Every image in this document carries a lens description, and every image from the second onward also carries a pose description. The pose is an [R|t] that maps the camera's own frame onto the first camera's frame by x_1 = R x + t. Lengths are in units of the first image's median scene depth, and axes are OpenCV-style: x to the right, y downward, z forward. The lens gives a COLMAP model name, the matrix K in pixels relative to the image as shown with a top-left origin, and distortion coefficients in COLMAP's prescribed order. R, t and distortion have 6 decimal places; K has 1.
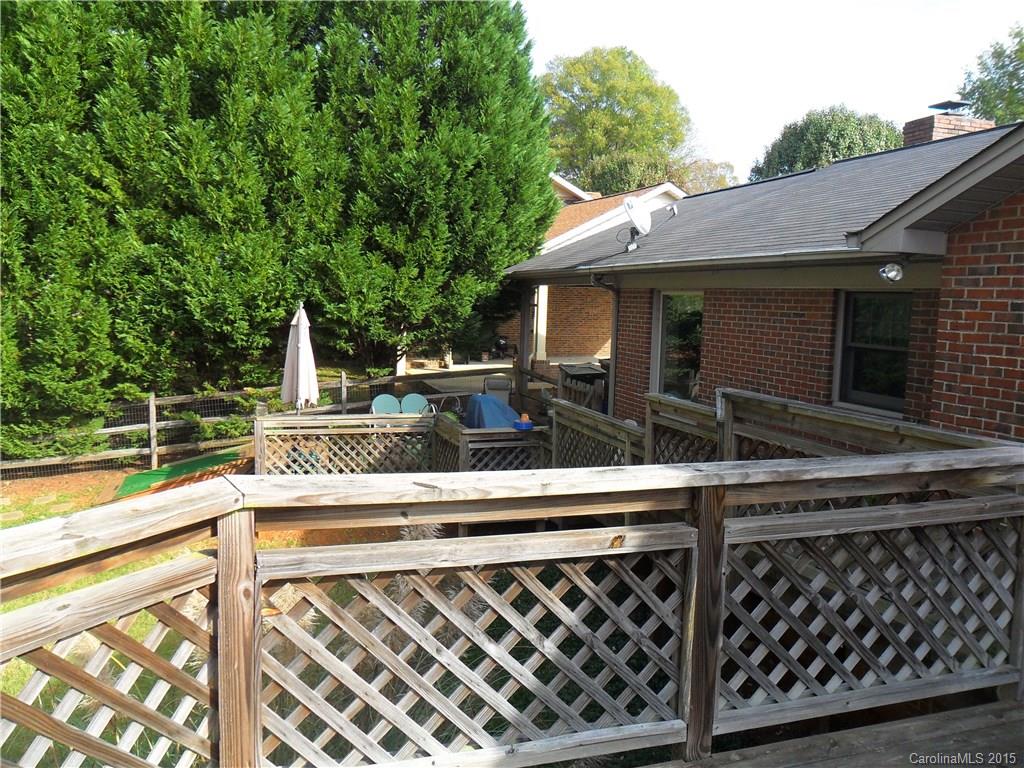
lens RADIAL K [[825.0, 0, 512.0], [0, 825.0, 384.0], [0, 0, 1]] dist [0.005013, 0.005658]
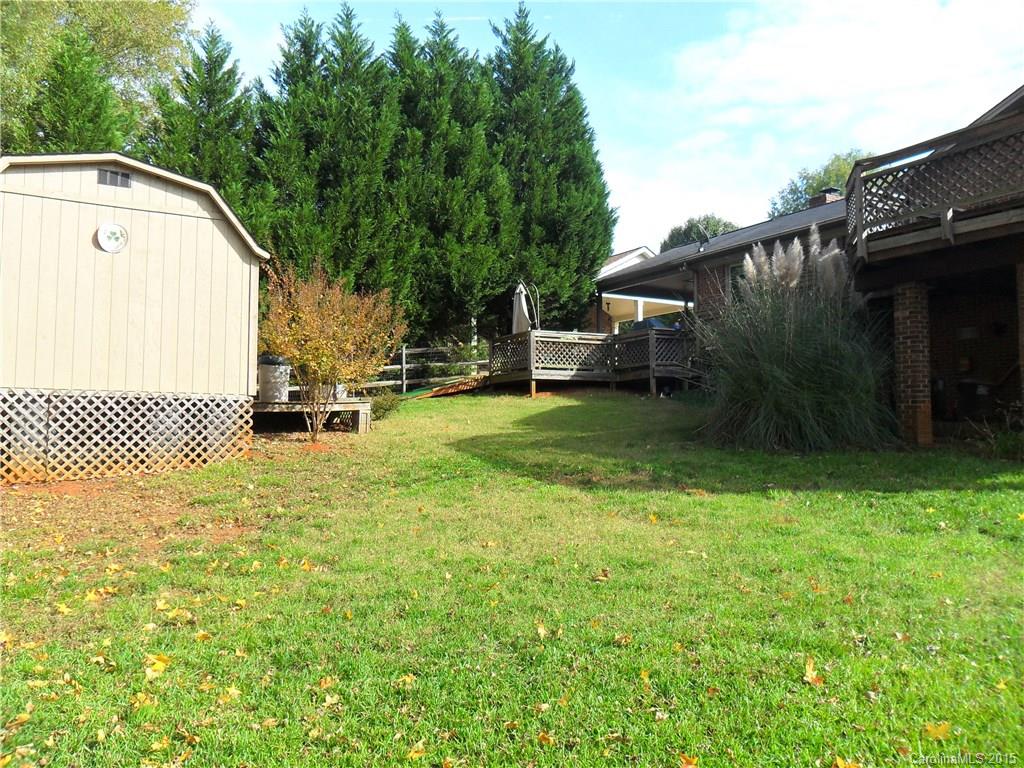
lens RADIAL K [[826.1, 0, 512.0], [0, 826.1, 384.0], [0, 0, 1]] dist [-0.028084, 0.002203]
pose [[0.977885, -0.018130, 0.208357, -0.557585], [0.049478, 0.988010, -0.146244, 0.322369], [-0.203207, 0.153319, 0.967057, -0.558804]]
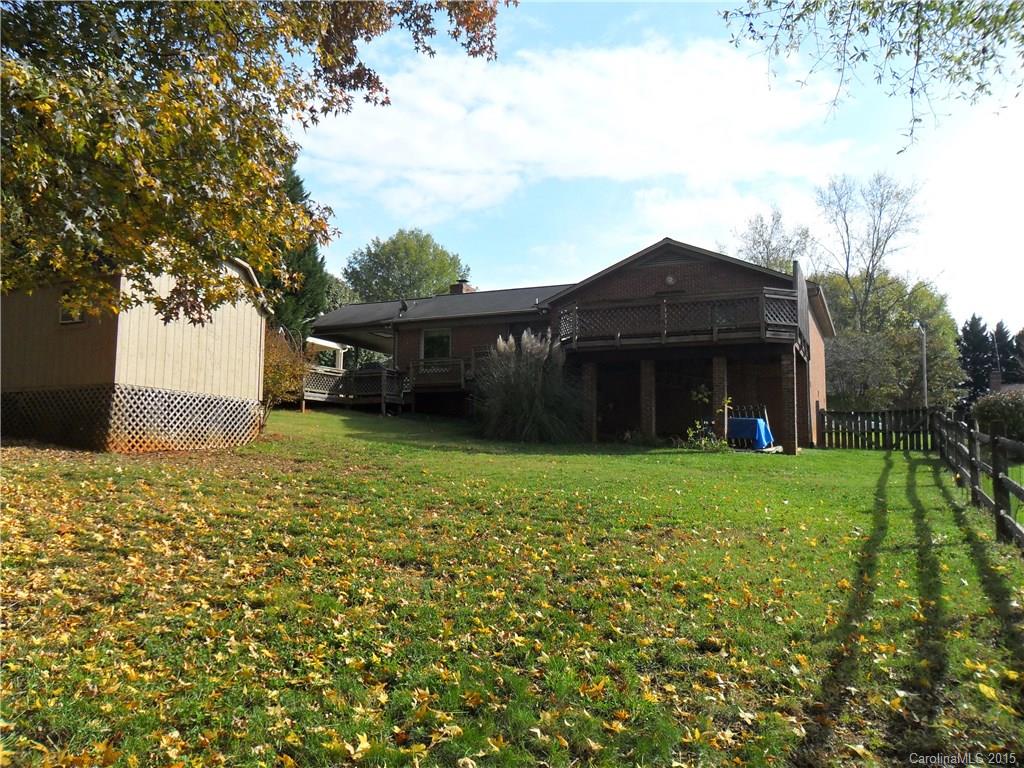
lens RADIAL K [[826.1, 0, 512.0], [0, 826.1, 384.0], [0, 0, 1]] dist [-0.028084, 0.002203]
pose [[0.683260, 0.048232, 0.728580, -1.486997], [0.082500, 0.986327, -0.142663, 0.407010], [-0.725499, 0.157583, 0.669939, -0.931660]]
